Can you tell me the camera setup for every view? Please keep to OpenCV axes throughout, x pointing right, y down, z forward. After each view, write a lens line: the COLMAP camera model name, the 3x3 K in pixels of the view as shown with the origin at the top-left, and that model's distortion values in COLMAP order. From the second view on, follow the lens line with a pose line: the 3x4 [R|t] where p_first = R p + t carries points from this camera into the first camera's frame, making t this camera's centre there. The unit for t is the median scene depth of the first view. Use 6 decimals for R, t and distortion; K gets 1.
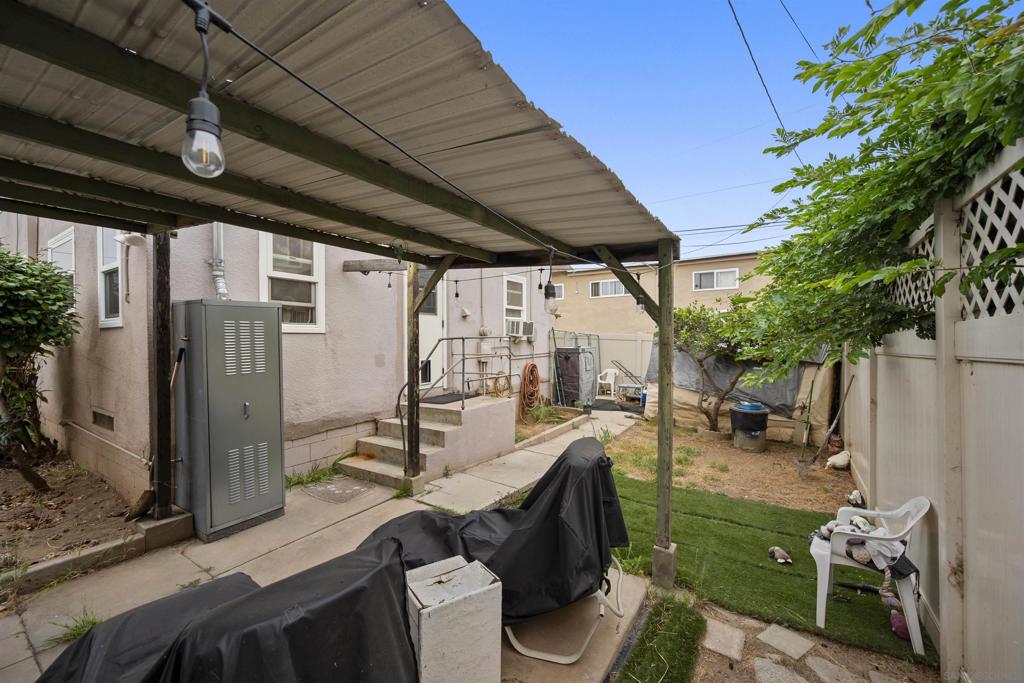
lens RADIAL K [[403.0, 0, 521.1], [0, 403.0, 341.1], [0, 0, 1]] dist [-0.003107, -0.000444]
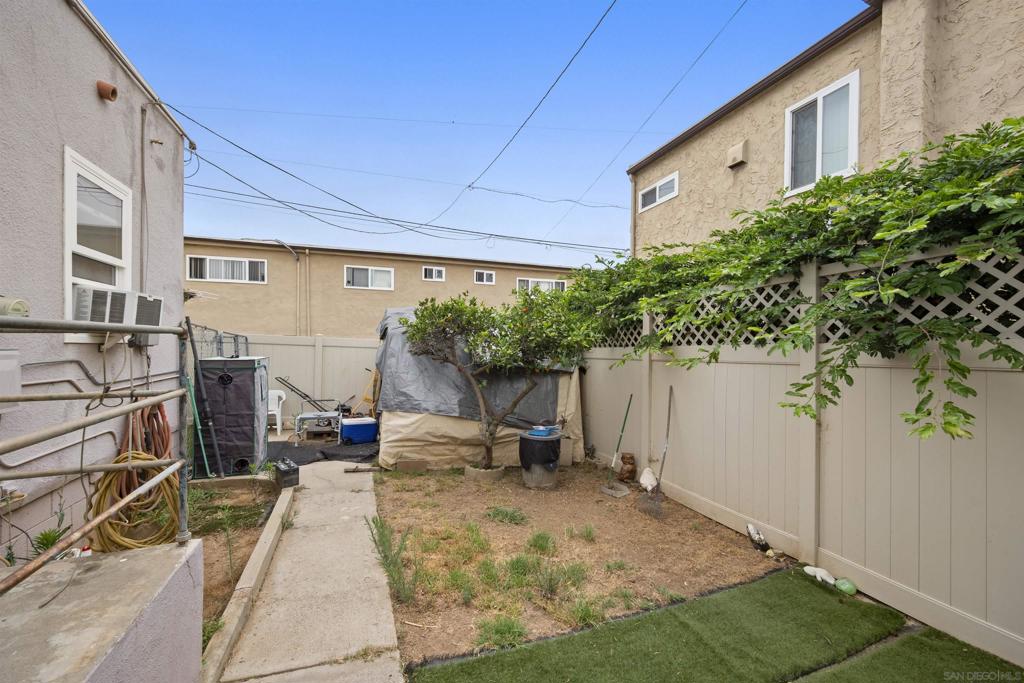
lens RADIAL K [[403.0, 0, 513.9], [0, 403.0, 344.0], [0, 0, 1]] dist [-0.003107, -0.000444]
pose [[0.602400, 0.010989, 0.798119, -0.077874], [-0.006591, 0.999940, -0.008793, -0.000344], [-0.798167, 0.000037, 0.602436, 0.452504]]
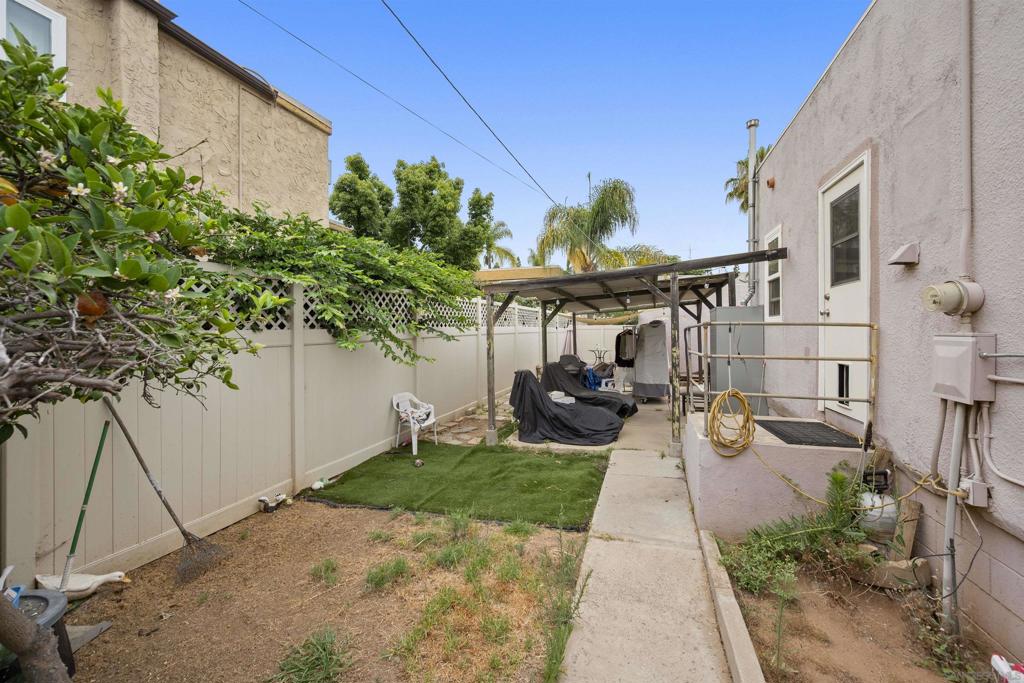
lens RADIAL K [[403.0, 0, 522.2], [0, 403.0, 342.1], [0, 0, 1]] dist [-0.003107, -0.000444]
pose [[-0.961067, 0.005386, -0.276262, 0.260833], [0.002907, 0.999952, 0.009381, 0.006663], [0.276299, 0.008212, -0.961037, 1.034002]]
